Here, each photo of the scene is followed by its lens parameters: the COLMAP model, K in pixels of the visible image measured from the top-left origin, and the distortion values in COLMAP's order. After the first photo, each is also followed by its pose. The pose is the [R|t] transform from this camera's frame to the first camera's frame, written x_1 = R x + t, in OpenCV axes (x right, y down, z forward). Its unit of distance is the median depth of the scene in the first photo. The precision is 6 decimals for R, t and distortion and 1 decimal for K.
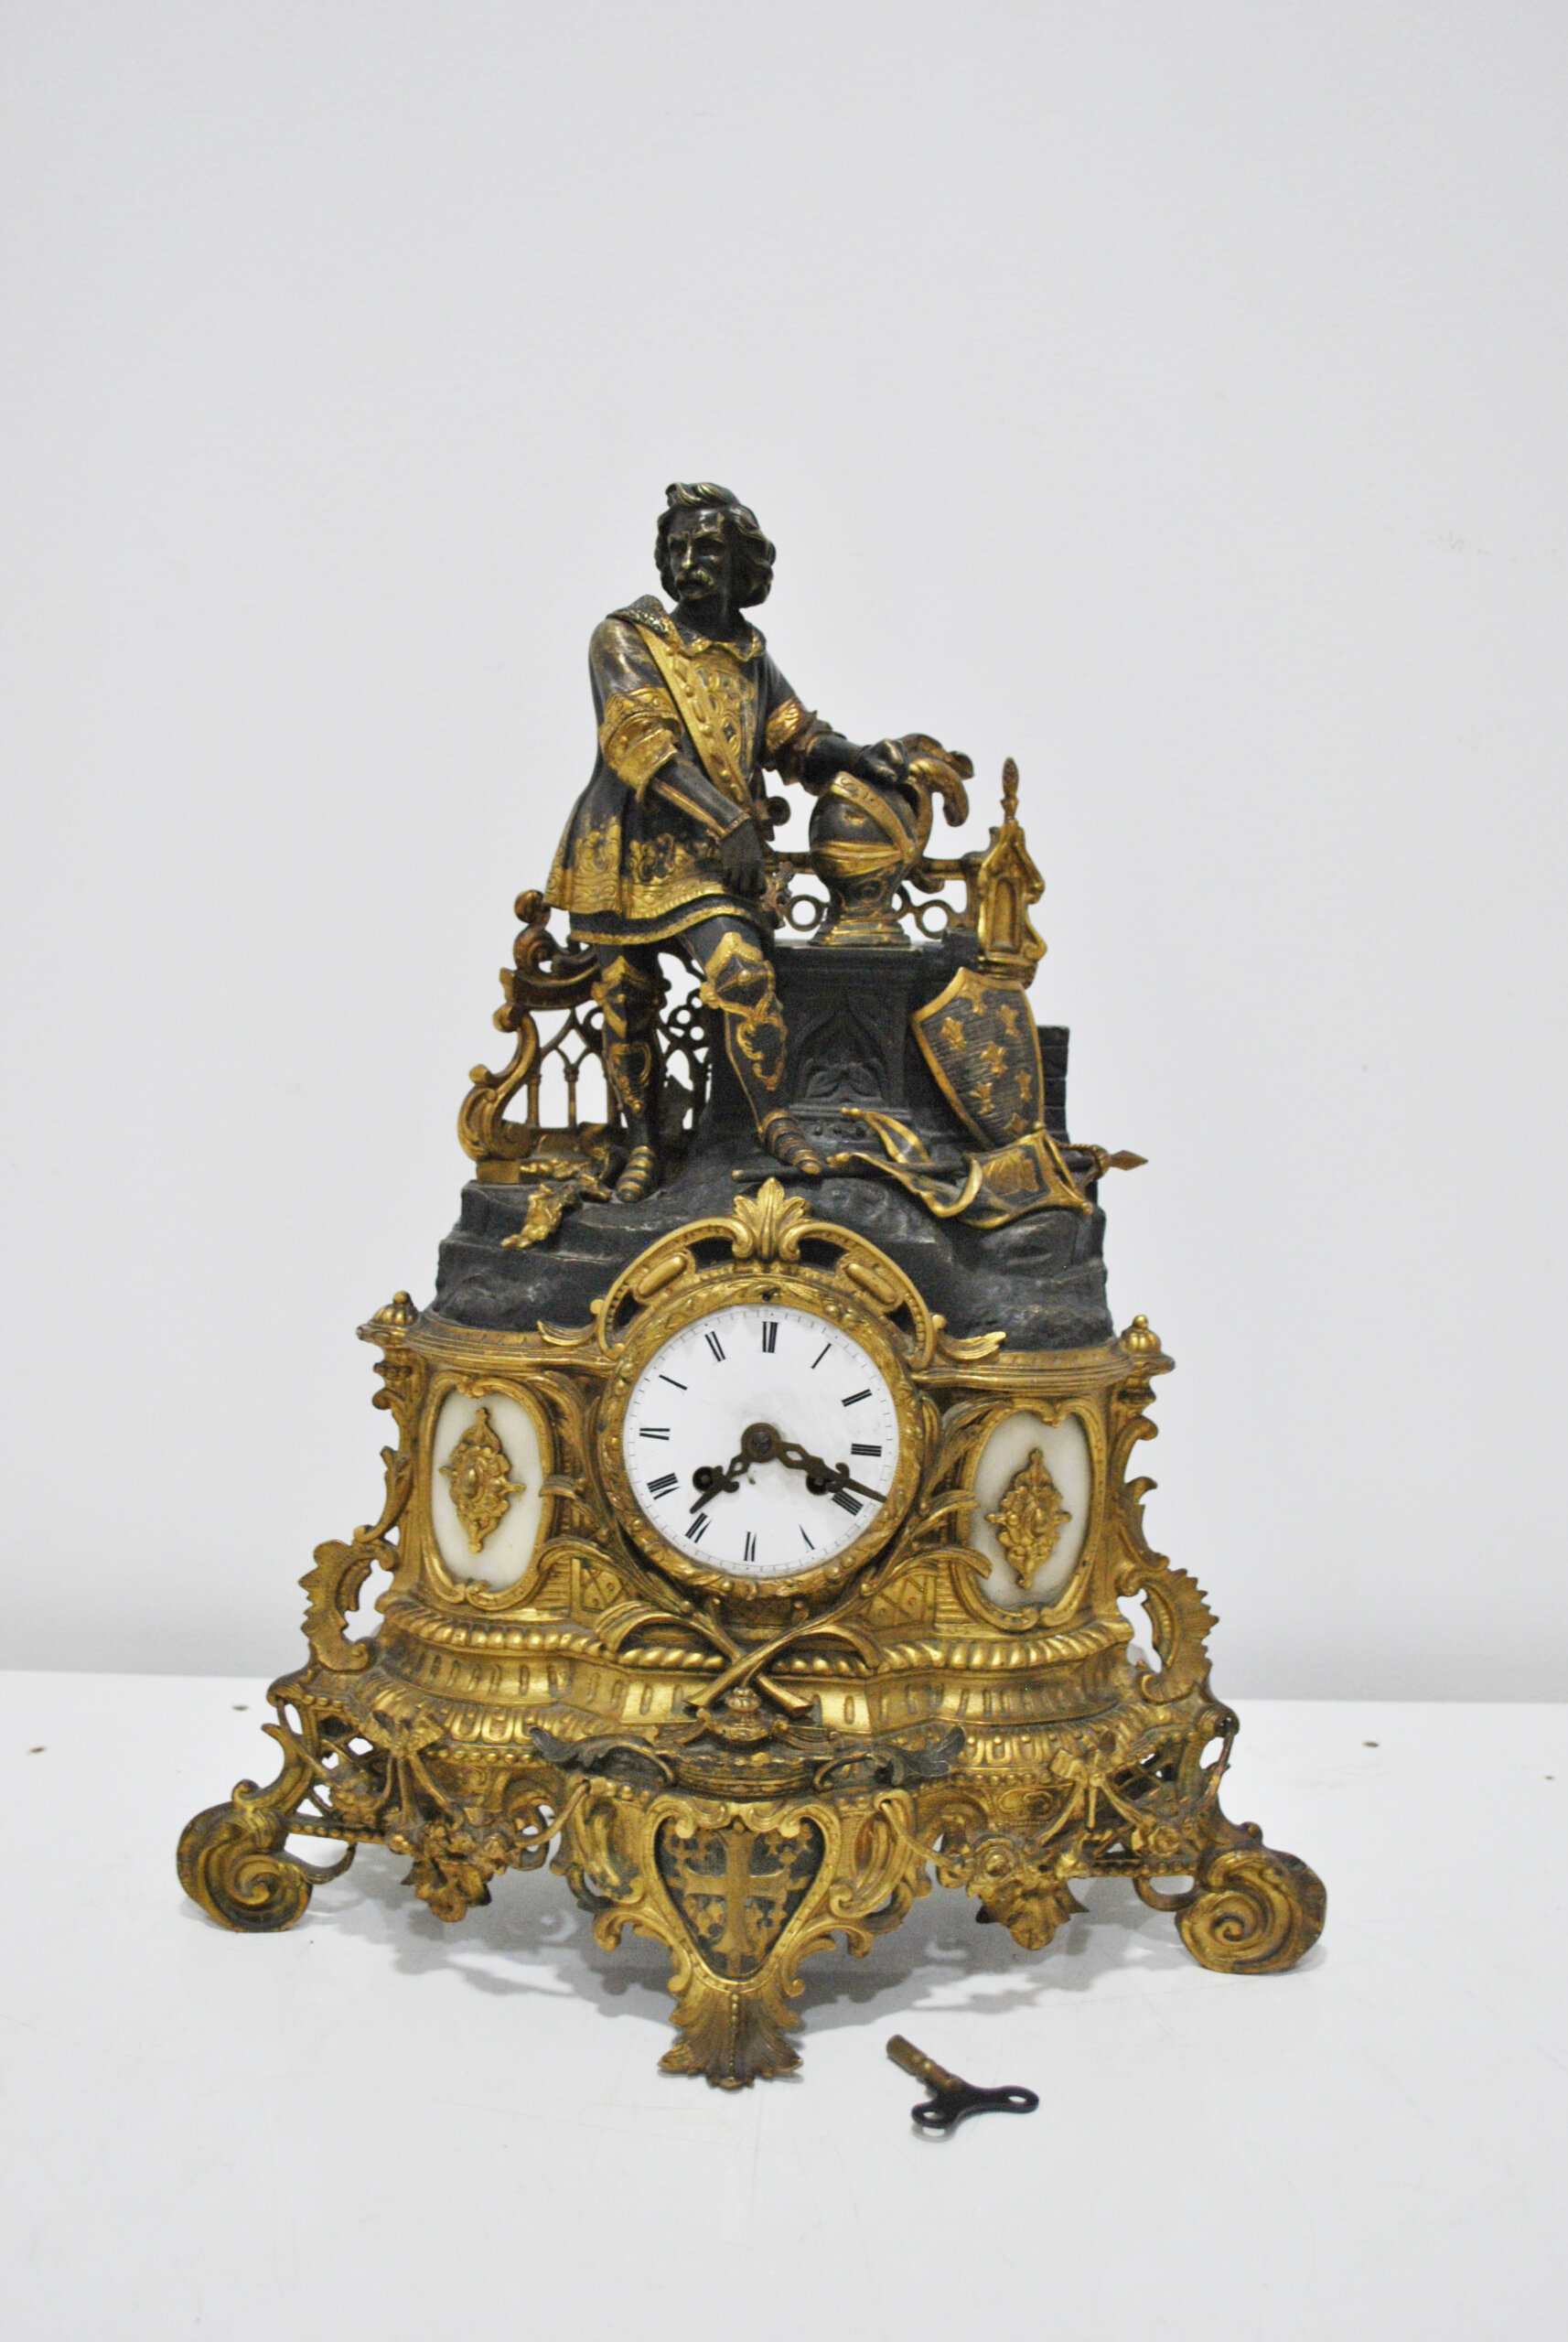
lens RADIAL K [[2222.5, 0, 784.0], [0, 2222.5, 1171.0], [0, 0, 1]] dist [-0.078280, -0.002904]
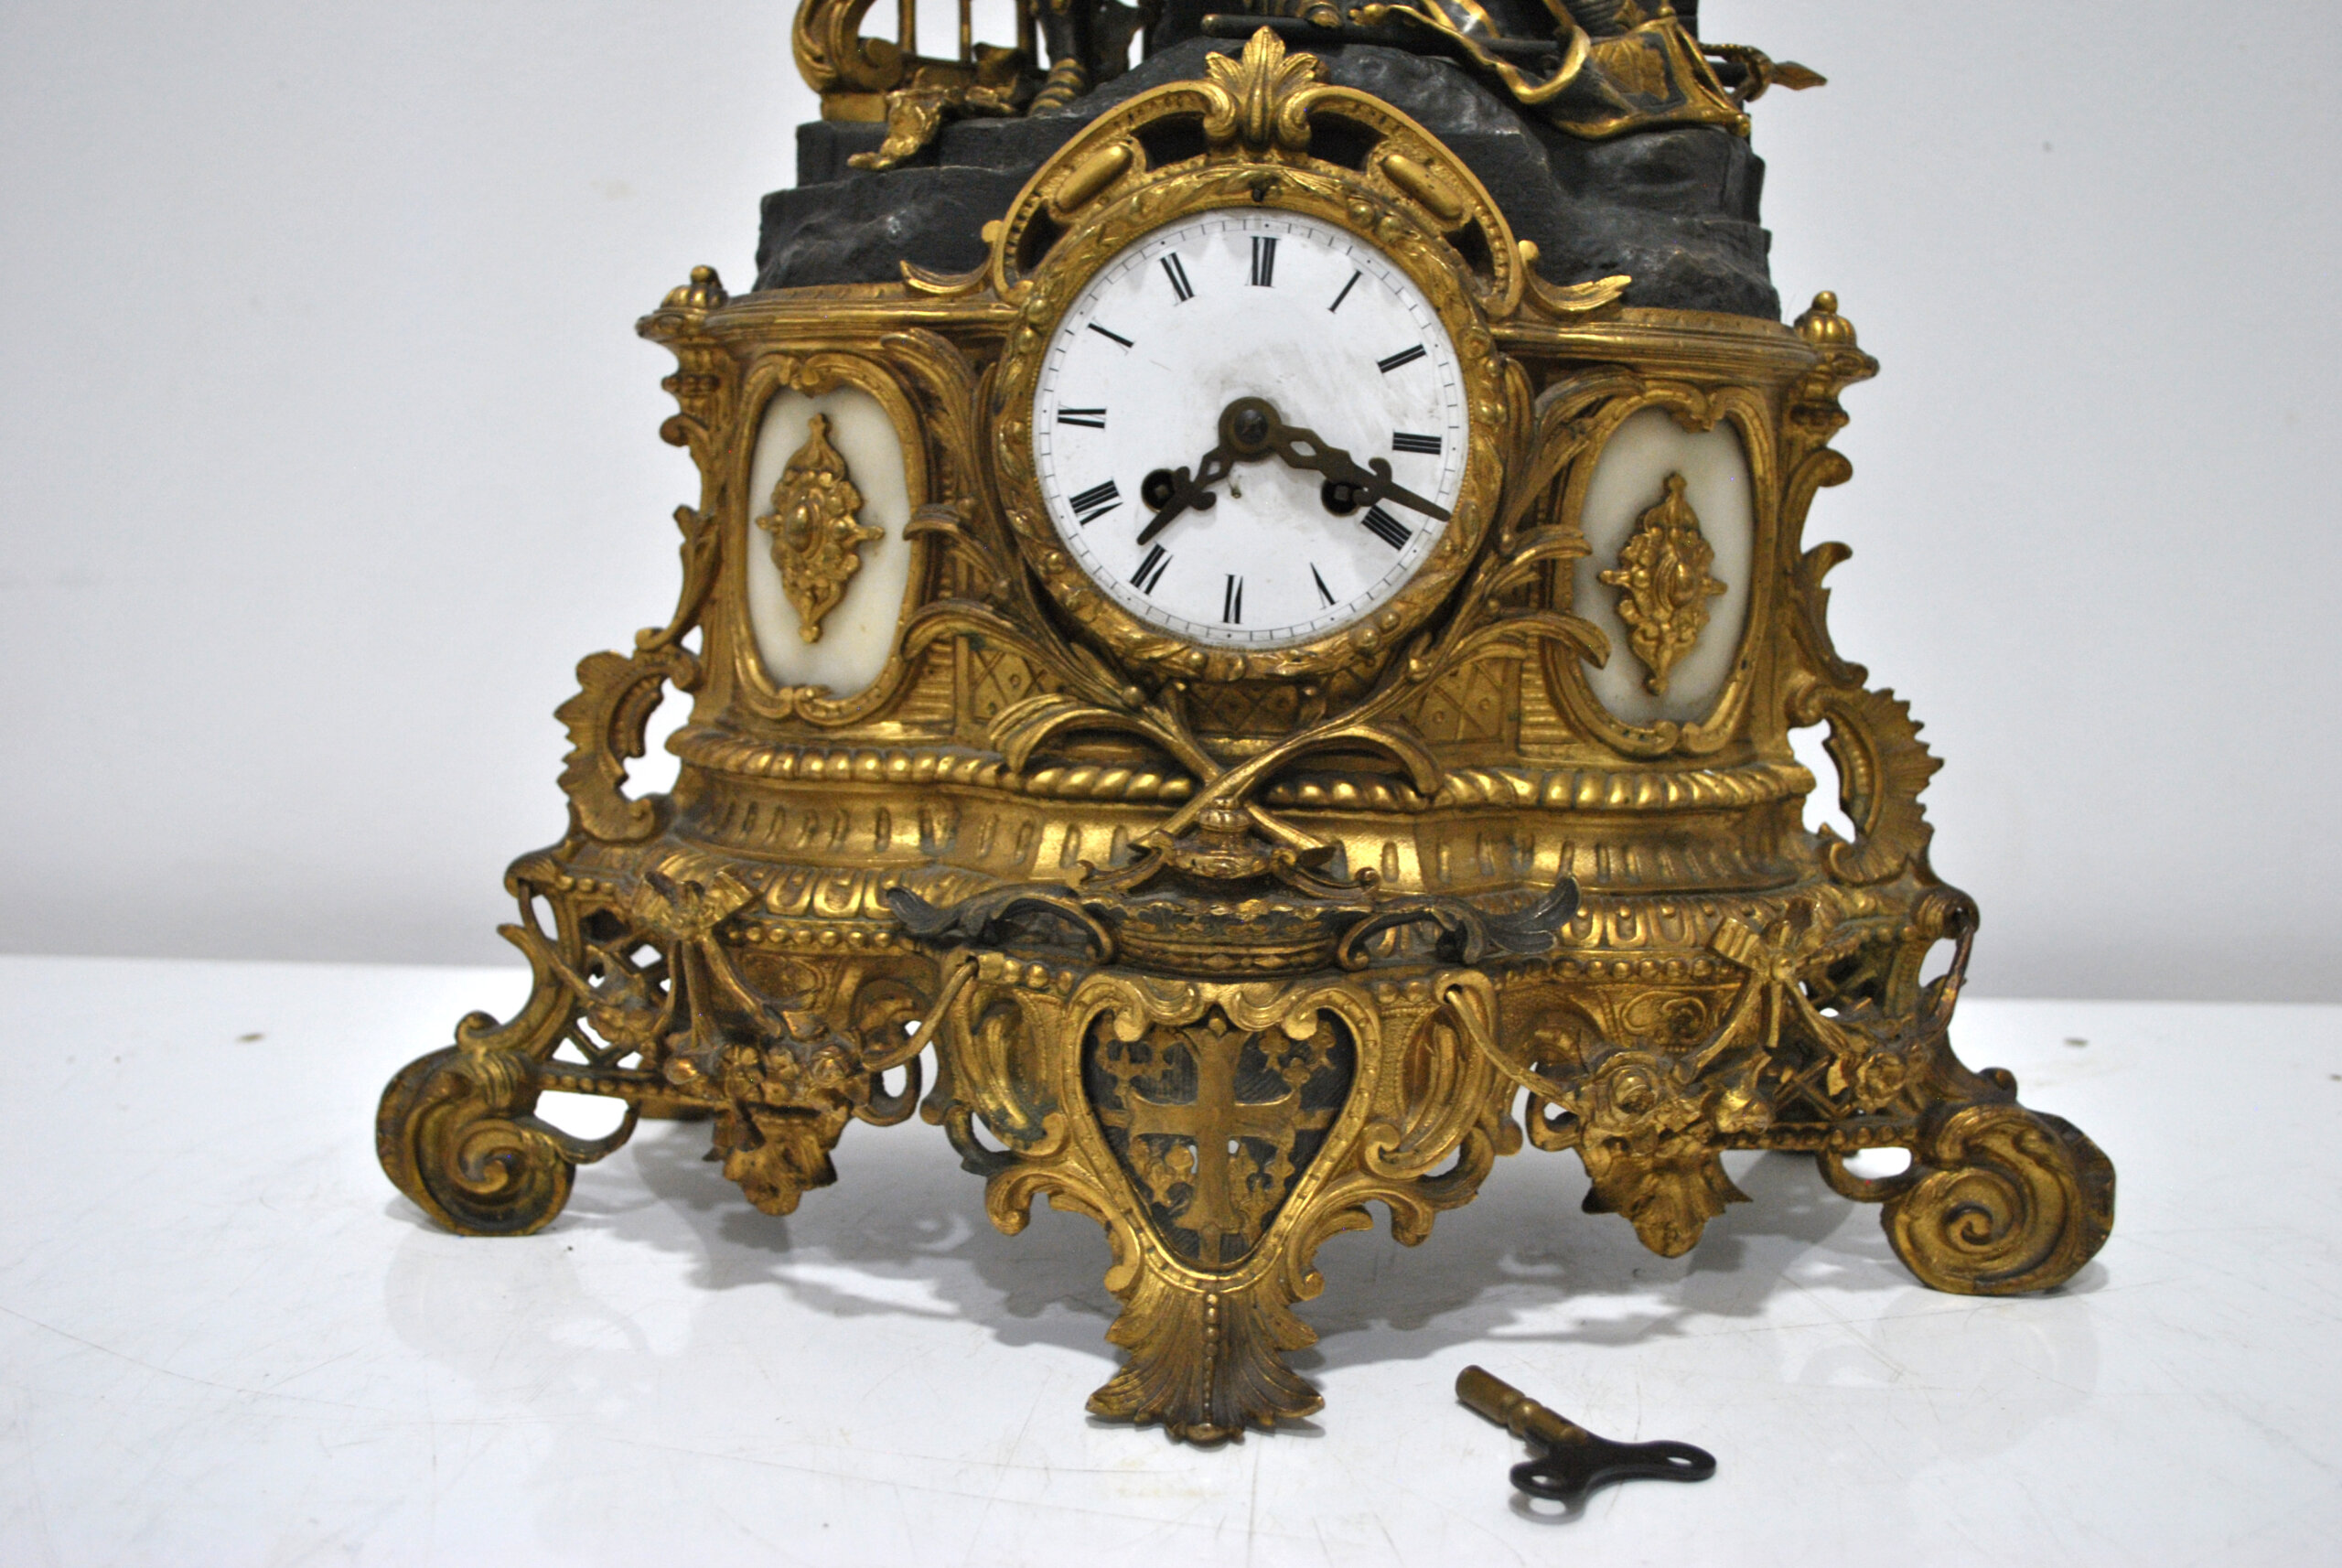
lens RADIAL K [[2178.9, 0, 1183.7], [0, 2178.9, 770.0], [0, 0, 1]] dist [-0.081727, 0.008287]
pose [[0.999633, -0.002689, -0.026971, -0.012333], [0.003361, 0.999684, 0.024918, 0.195517], [0.026896, -0.024999, 0.999326, 0.364852]]
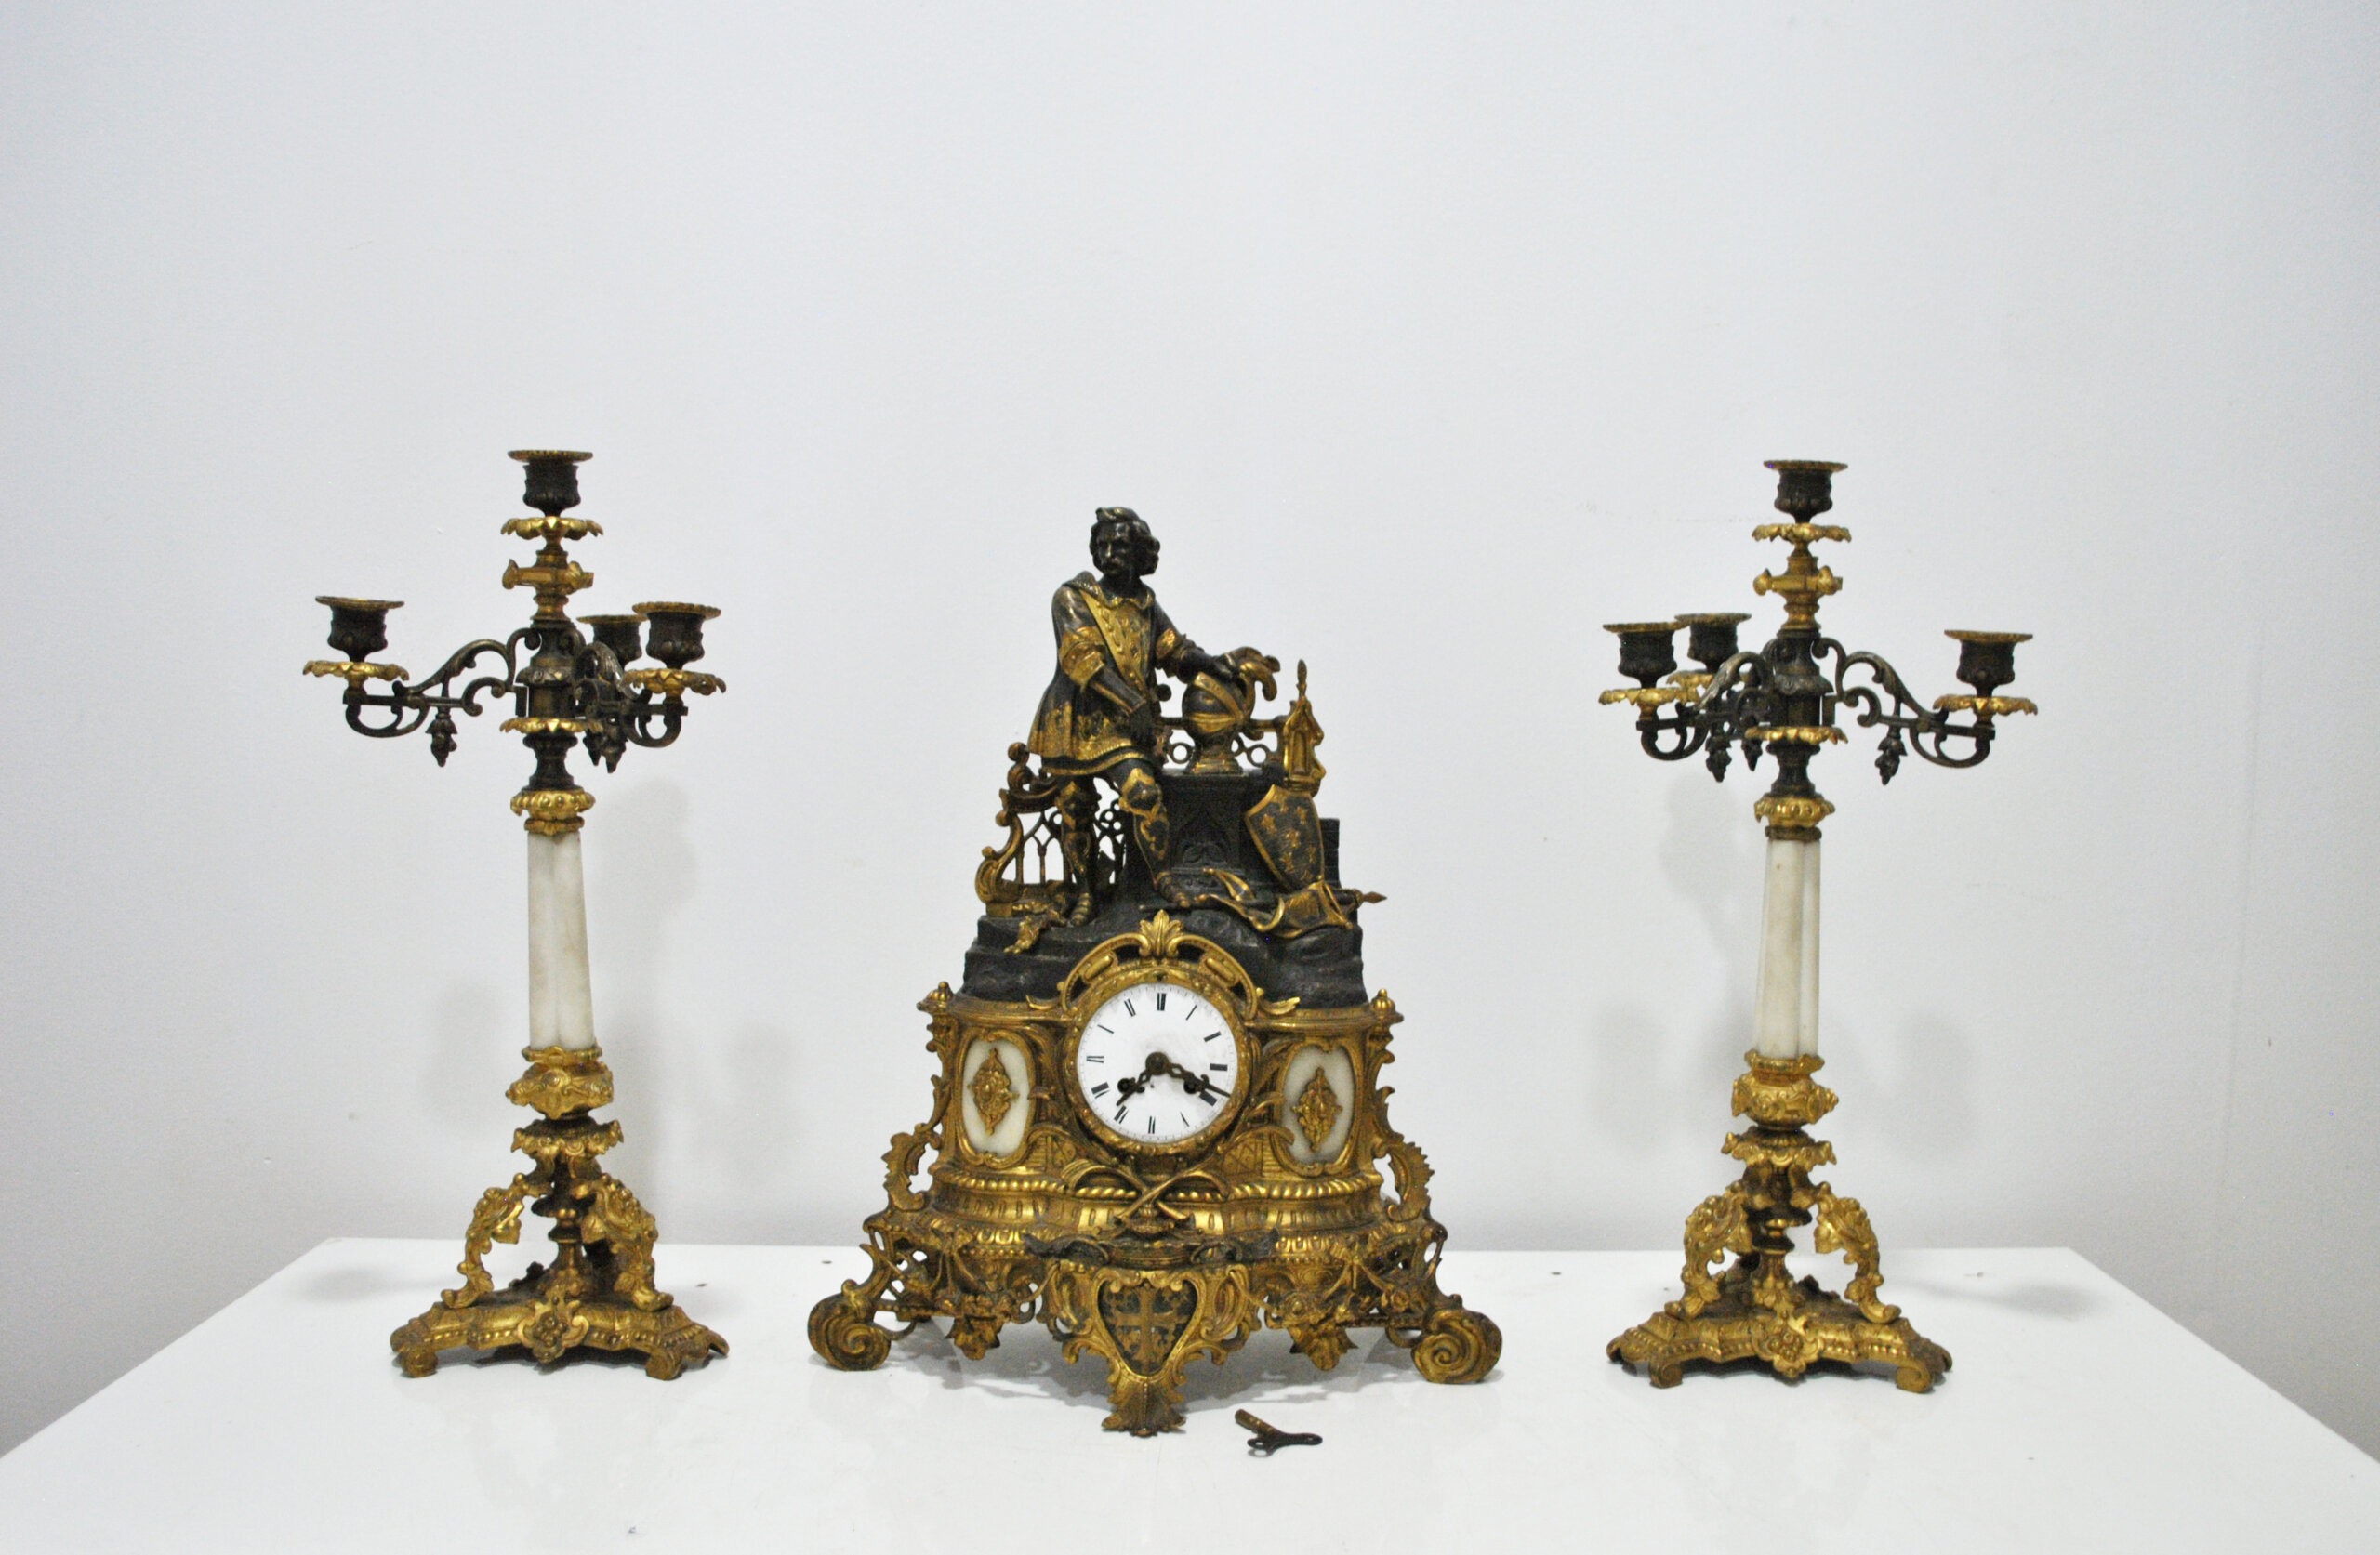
lens RADIAL K [[1939.5, 0, 1202.3], [0, 1939.5, 780.2], [0, 0, 1]] dist [-0.090585, 0.001355]
pose [[0.999883, -0.014084, 0.006010, 0.017883], [0.014517, 0.996740, -0.079358, 0.022054], [-0.004873, 0.079436, 0.996828, -0.492582]]
